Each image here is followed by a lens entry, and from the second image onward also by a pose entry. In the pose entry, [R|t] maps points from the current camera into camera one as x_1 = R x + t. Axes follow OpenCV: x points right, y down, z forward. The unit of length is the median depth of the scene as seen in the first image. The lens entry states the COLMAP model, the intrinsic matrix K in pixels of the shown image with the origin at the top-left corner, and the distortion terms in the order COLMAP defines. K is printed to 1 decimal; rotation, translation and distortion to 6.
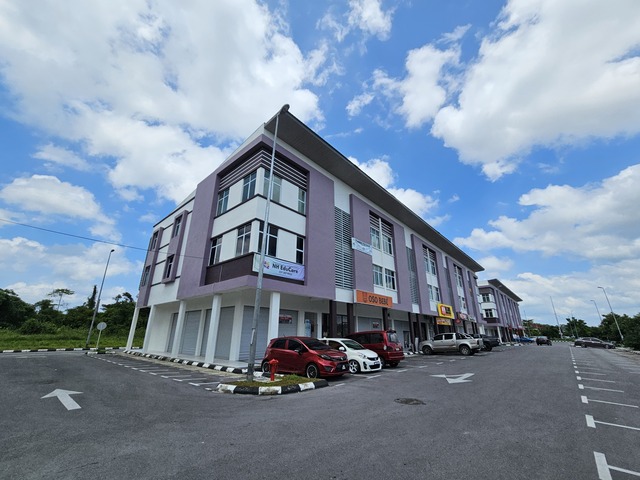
lens RADIAL K [[267.0, 0, 316.7], [0, 267.0, 234.3], [0, 0, 1]] dist [-0.000281, 0.000077]
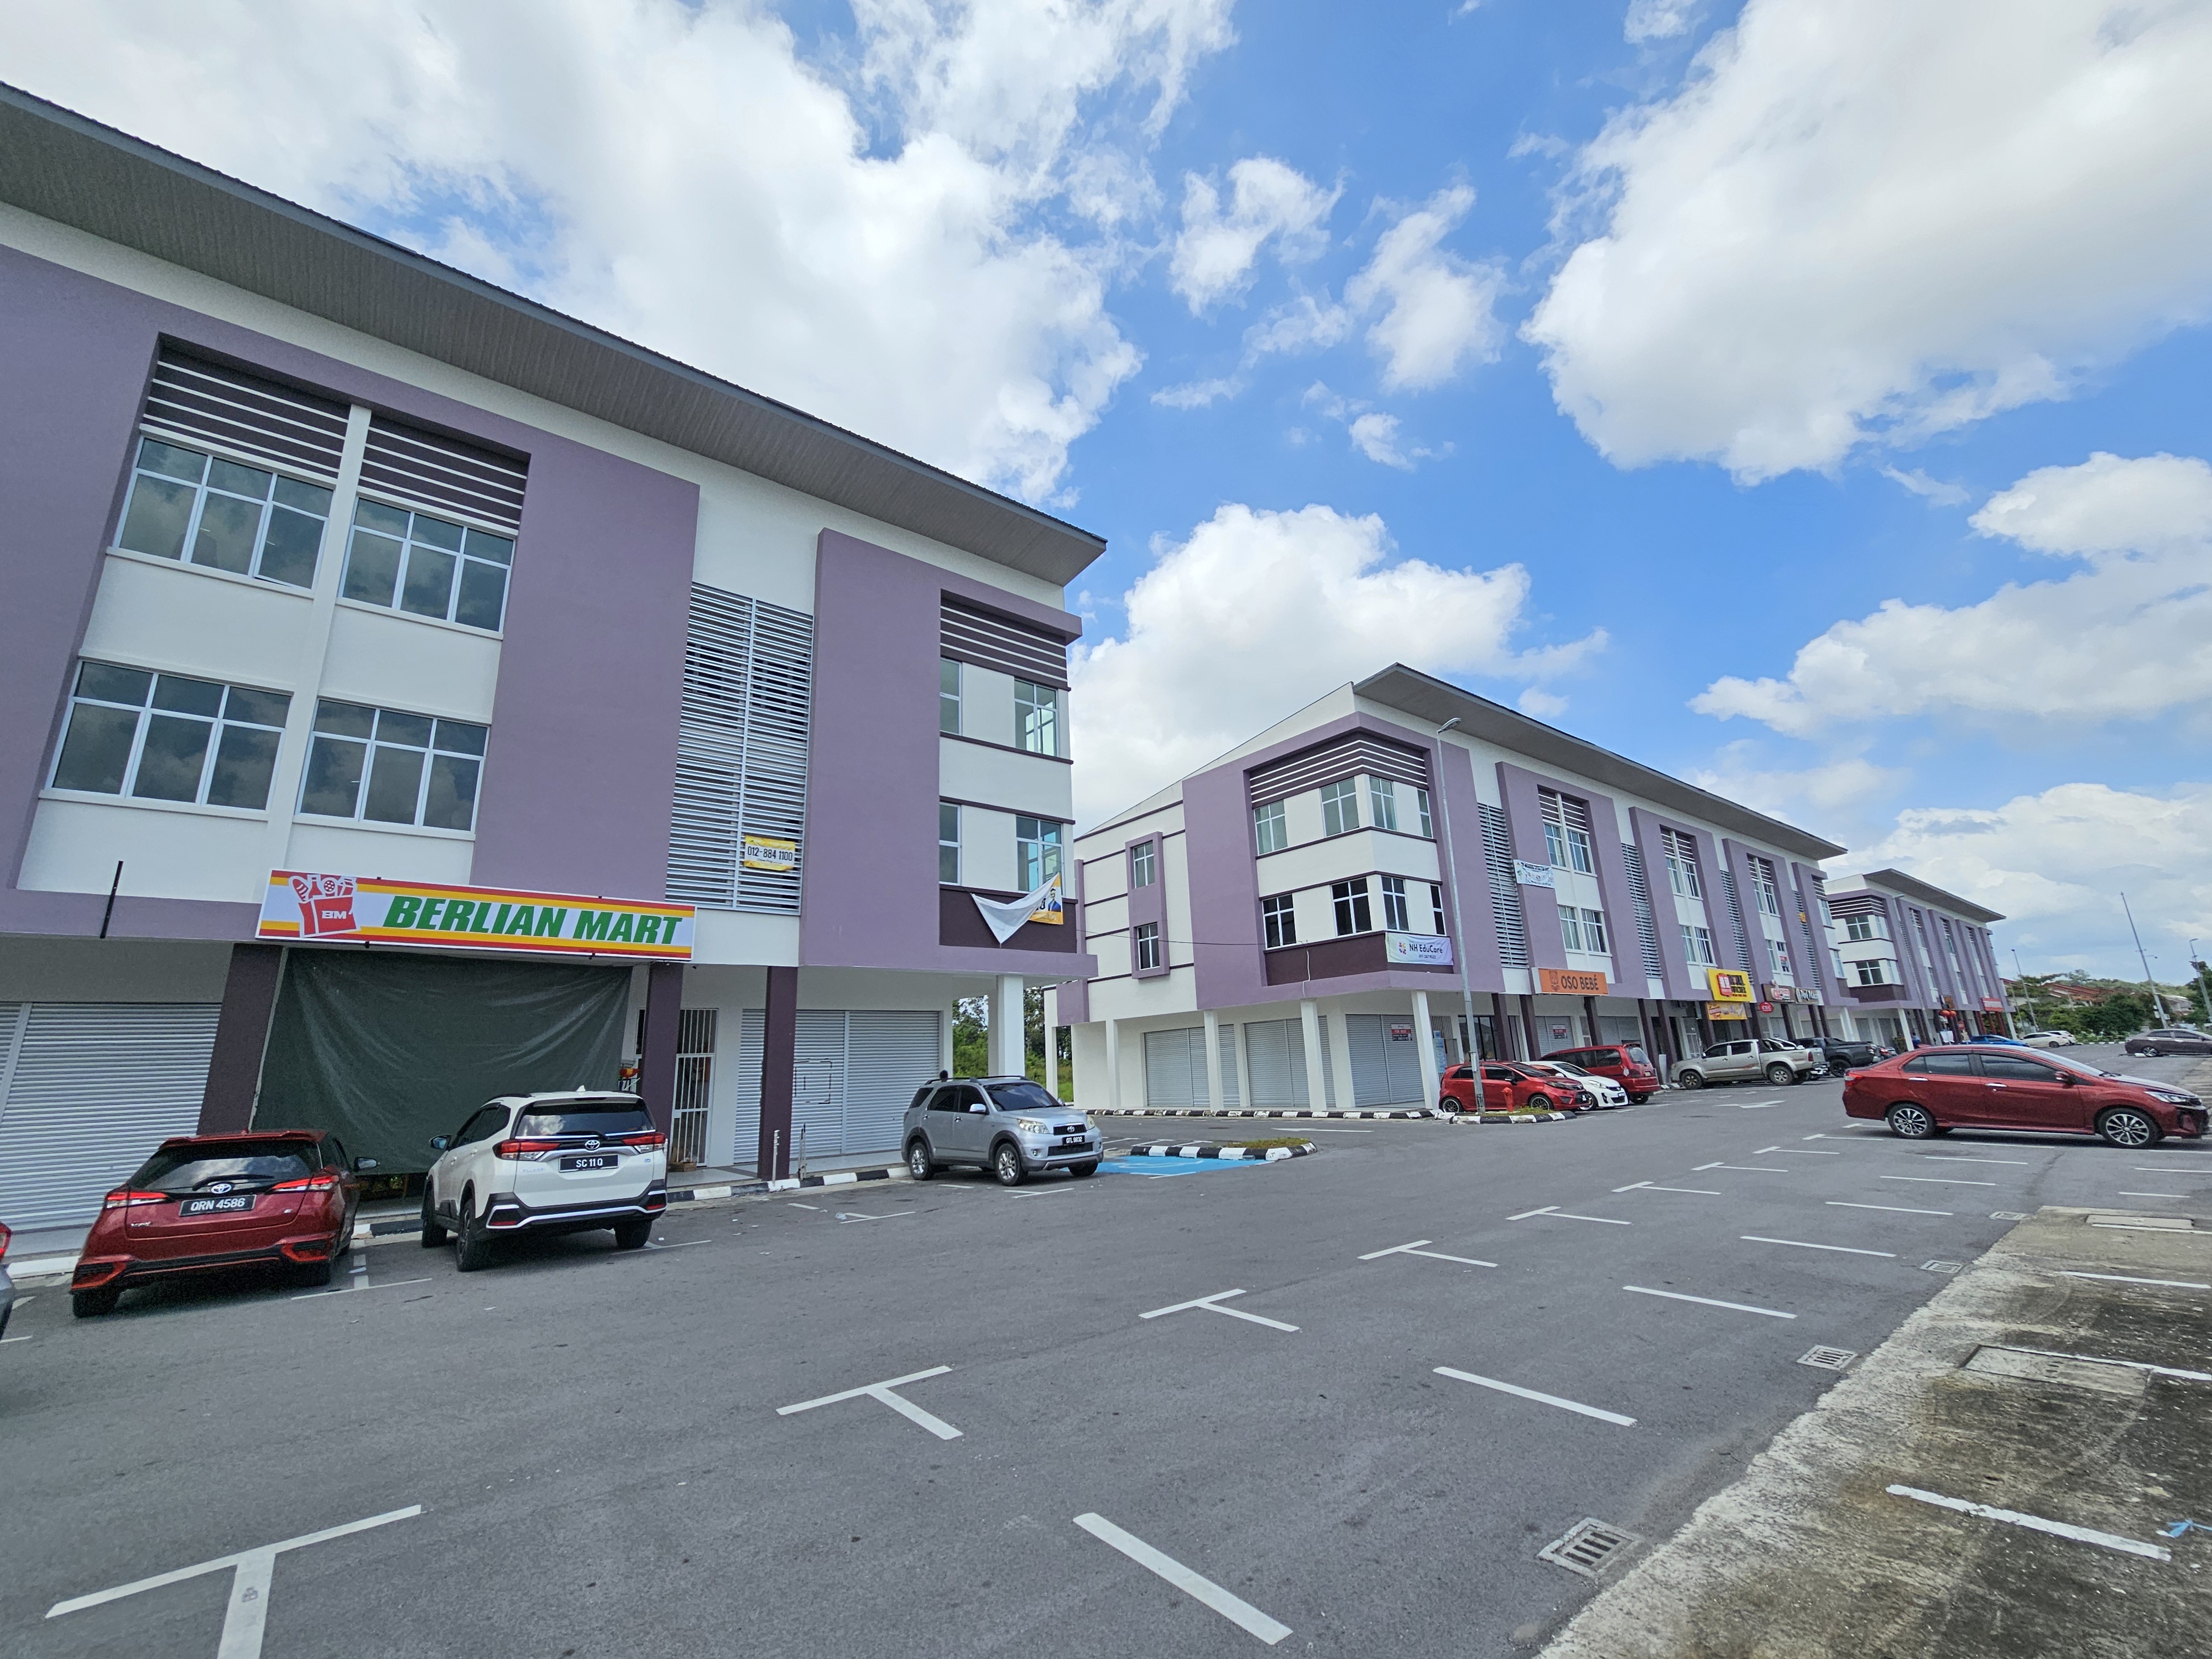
lens RADIAL K [[892.3, 0, 1103.2], [0, 892.3, 828.1], [0, 0, 1]] dist [-0.017346, 0.002837]
pose [[0.982813, -0.093339, -0.159267, -0.340447], [0.107773, 0.990576, 0.084519, -0.263586], [0.149877, -0.100231, 0.983611, -0.689740]]
